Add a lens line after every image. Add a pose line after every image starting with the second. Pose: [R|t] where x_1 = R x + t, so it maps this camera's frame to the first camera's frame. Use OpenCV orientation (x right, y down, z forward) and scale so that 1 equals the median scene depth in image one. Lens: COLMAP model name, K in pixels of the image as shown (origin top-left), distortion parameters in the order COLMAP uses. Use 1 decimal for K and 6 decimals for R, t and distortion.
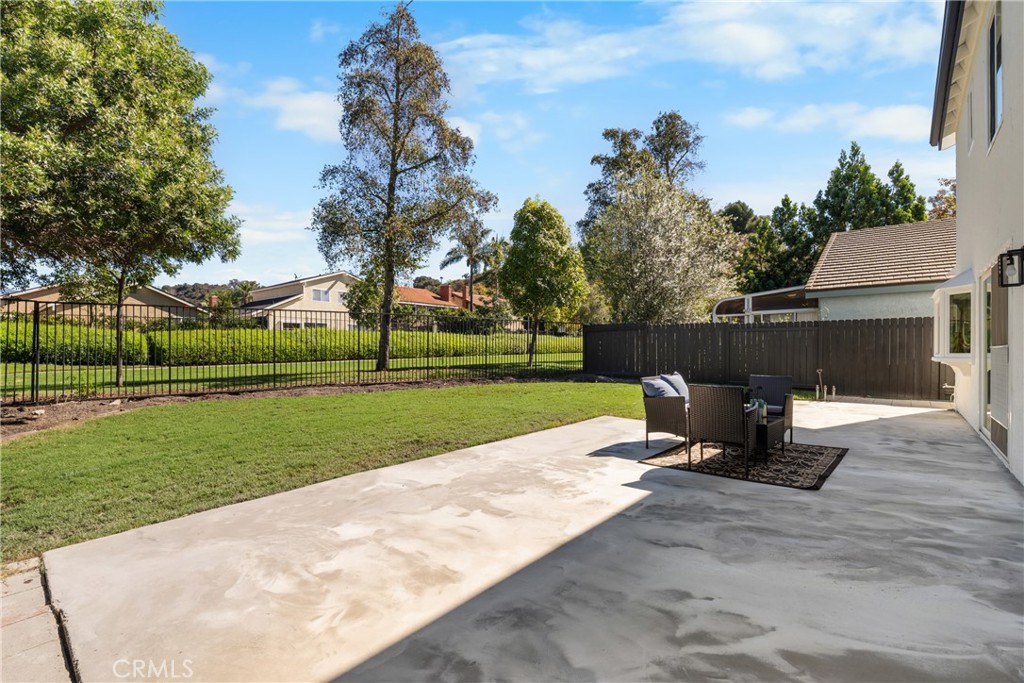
lens RADIAL K [[450.1, 0, 512.1], [0, 450.1, 349.3], [0, 0, 1]] dist [-0.004142, 0.000400]
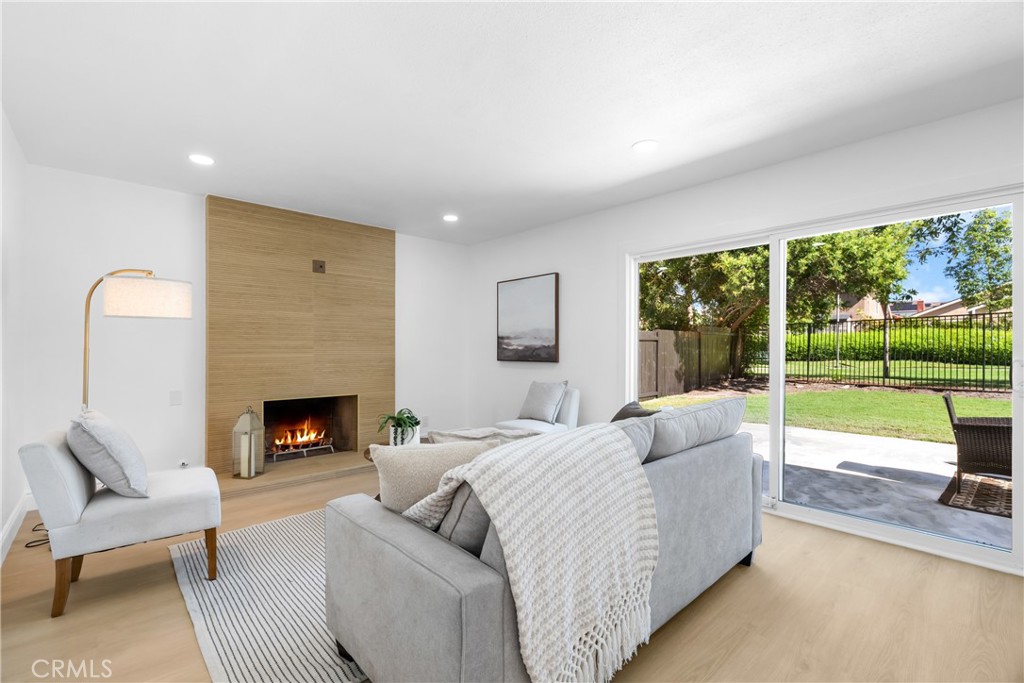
lens RADIAL K [[450.1, 0, 521.8], [0, 450.1, 346.0], [0, 0, 1]] dist [-0.004142, 0.000400]
pose [[-0.119694, -0.006291, -0.992791, 0.402772], [0.002751, 0.999974, -0.006668, -0.007927], [0.992807, -0.003529, -0.119674, 0.044426]]
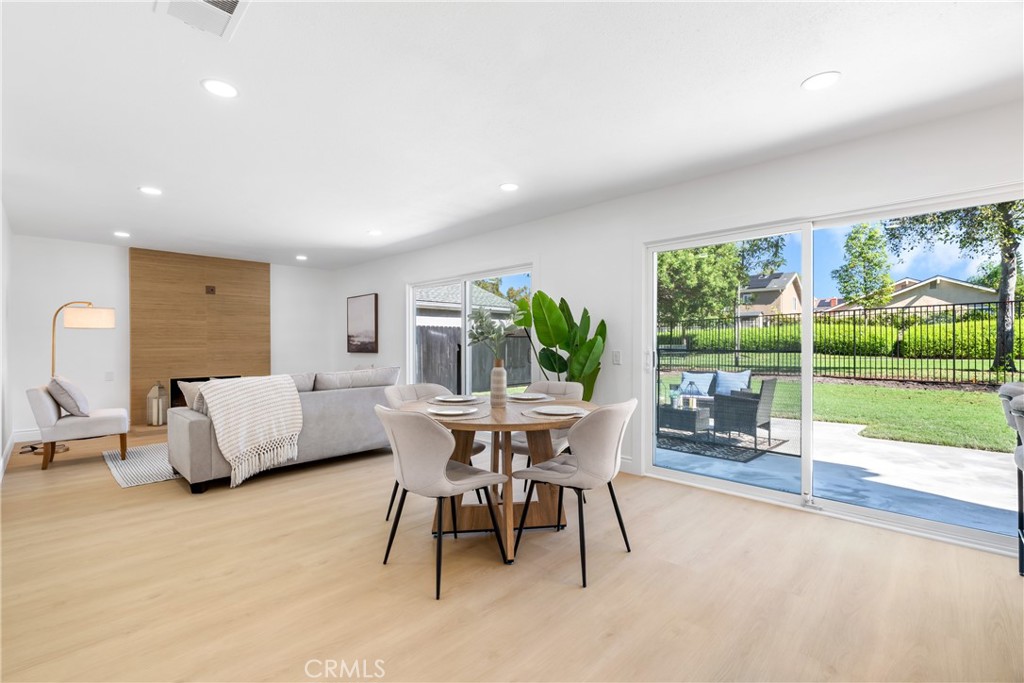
lens RADIAL K [[450.1, 0, 518.7], [0, 450.1, 342.9], [0, 0, 1]] dist [-0.004142, 0.000400]
pose [[-0.059454, -0.001826, -0.998229, 0.554949], [0.008009, 0.999965, -0.002306, -0.006718], [0.998199, -0.008132, -0.059437, 0.211552]]
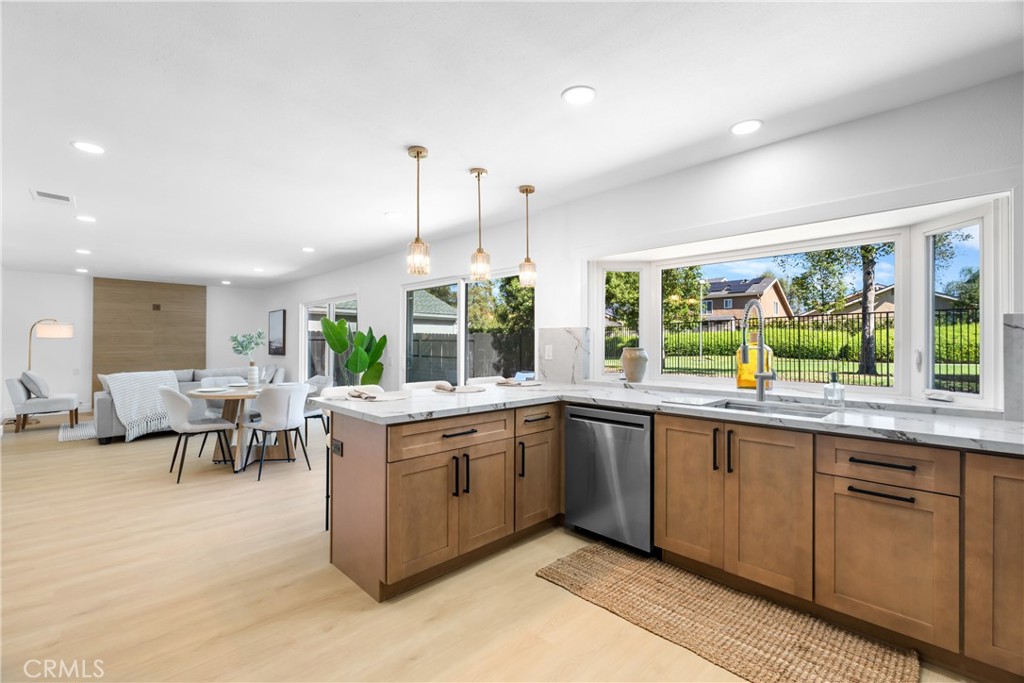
lens RADIAL K [[450.1, 0, 520.9], [0, 450.1, 337.1], [0, 0, 1]] dist [-0.004142, 0.000400]
pose [[-0.087147, -0.017075, -0.996049, 0.675485], [0.002675, 0.999845, -0.017374, -0.012064], [0.996192, -0.004179, -0.087087, 0.412357]]
